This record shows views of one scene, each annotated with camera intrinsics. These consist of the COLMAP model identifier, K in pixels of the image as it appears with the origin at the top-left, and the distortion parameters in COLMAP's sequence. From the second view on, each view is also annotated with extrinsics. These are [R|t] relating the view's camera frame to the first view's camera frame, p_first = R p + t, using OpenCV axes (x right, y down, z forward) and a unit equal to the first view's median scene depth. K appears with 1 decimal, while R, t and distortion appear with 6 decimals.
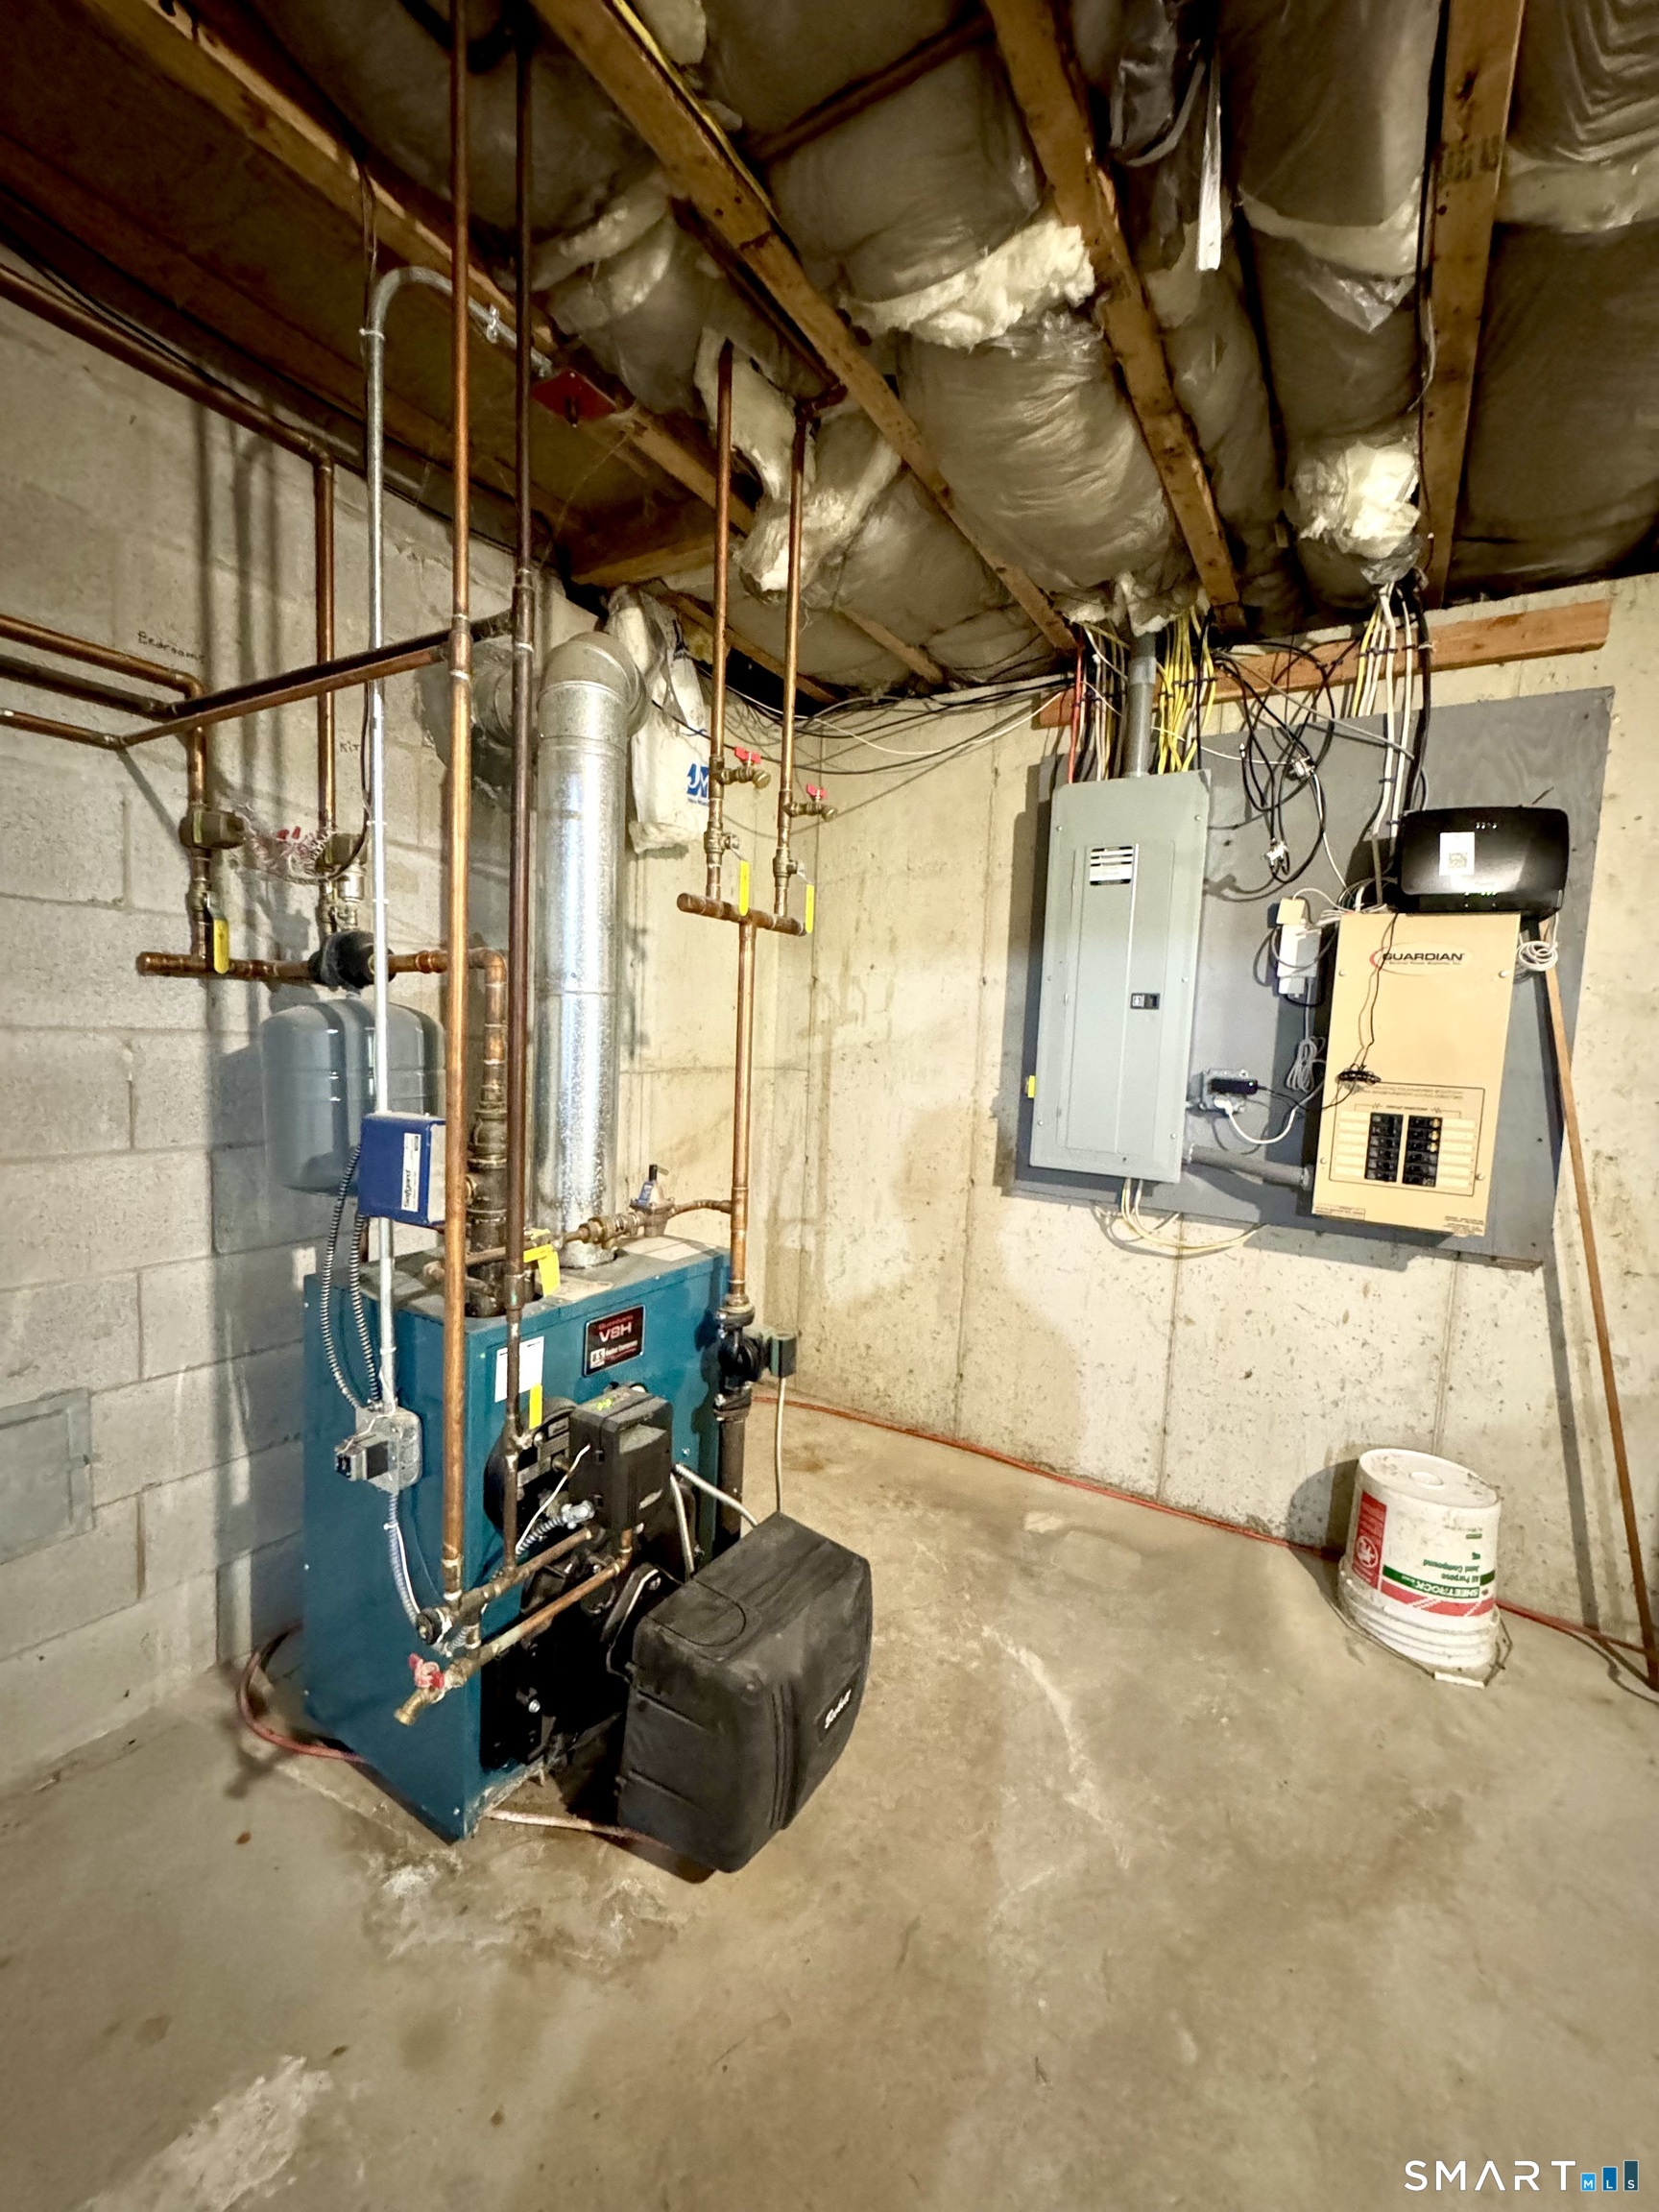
lens RADIAL K [[886.7, 0, 834.6], [0, 886.7, 1104.2], [0, 0, 1]] dist [-0.002969, 0.000401]
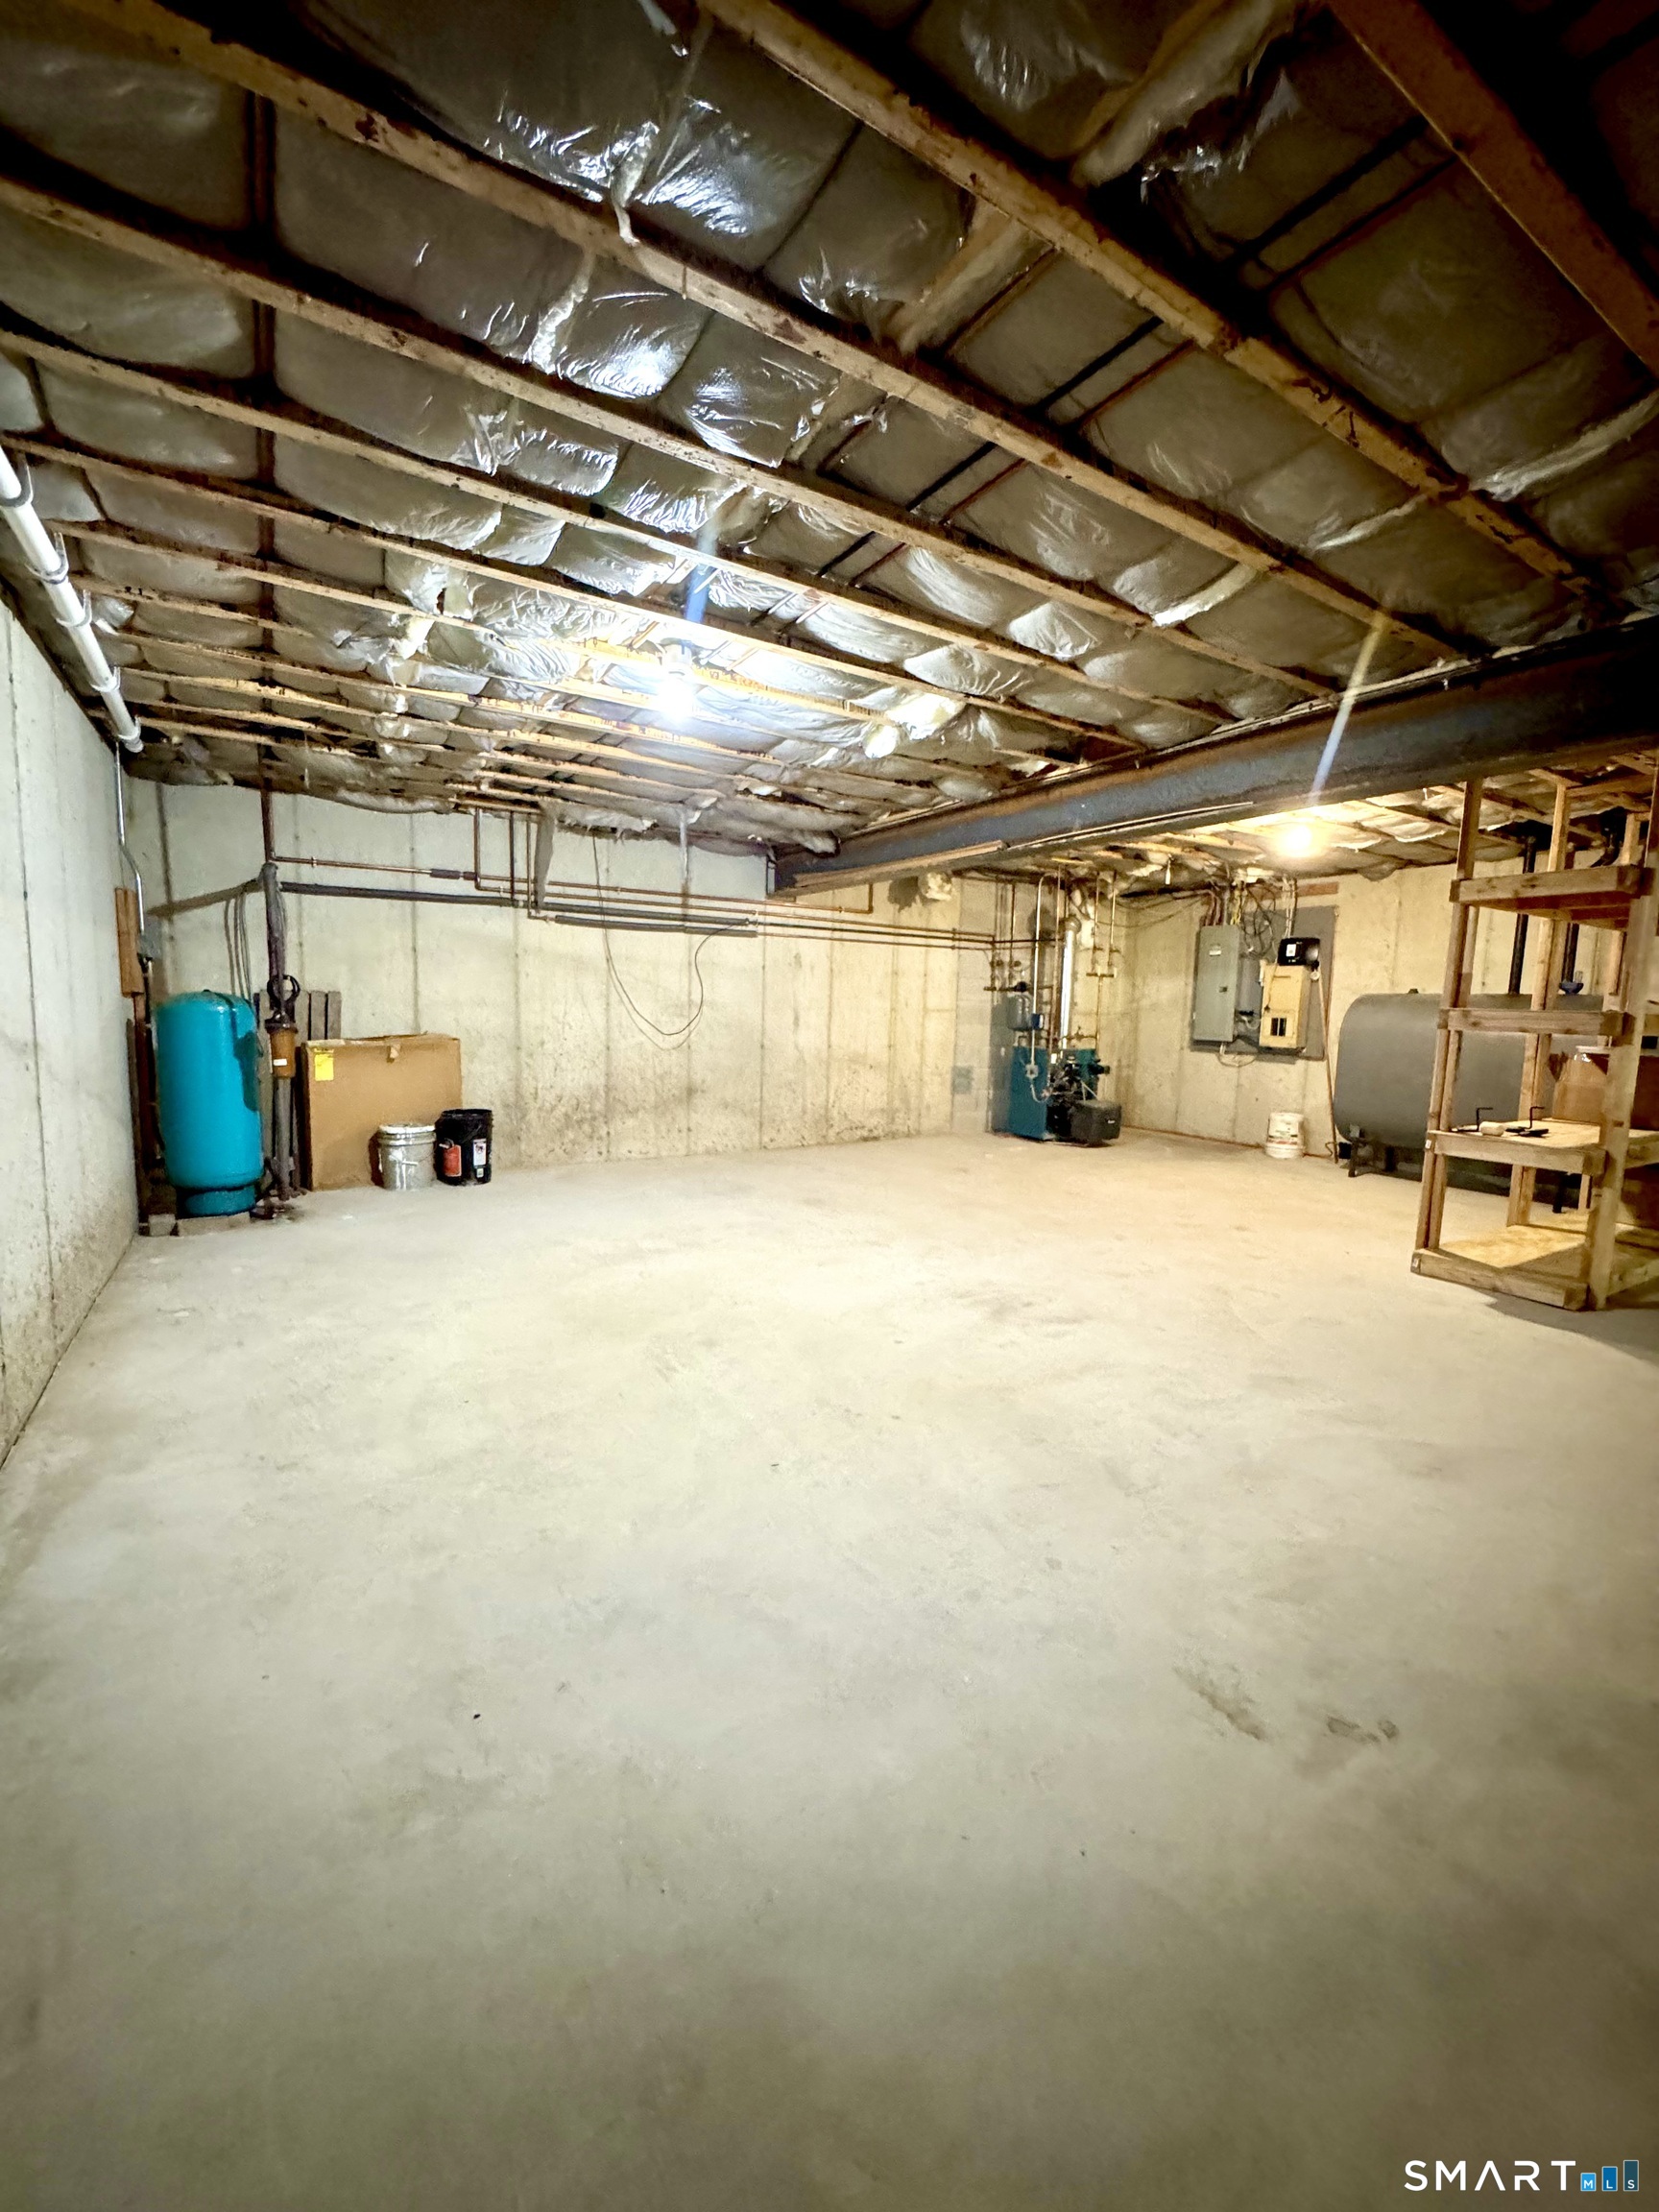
lens RADIAL K [[886.7, 0, 843.1], [0, 886.7, 1103.2], [0, 0, 1]] dist [-0.002969, 0.000401]
pose [[0.900228, 0.027698, -0.434536, 0.601027], [-0.022893, 0.999605, 0.016290, 0.349550], [0.434816, -0.004717, 0.900507, -3.156685]]
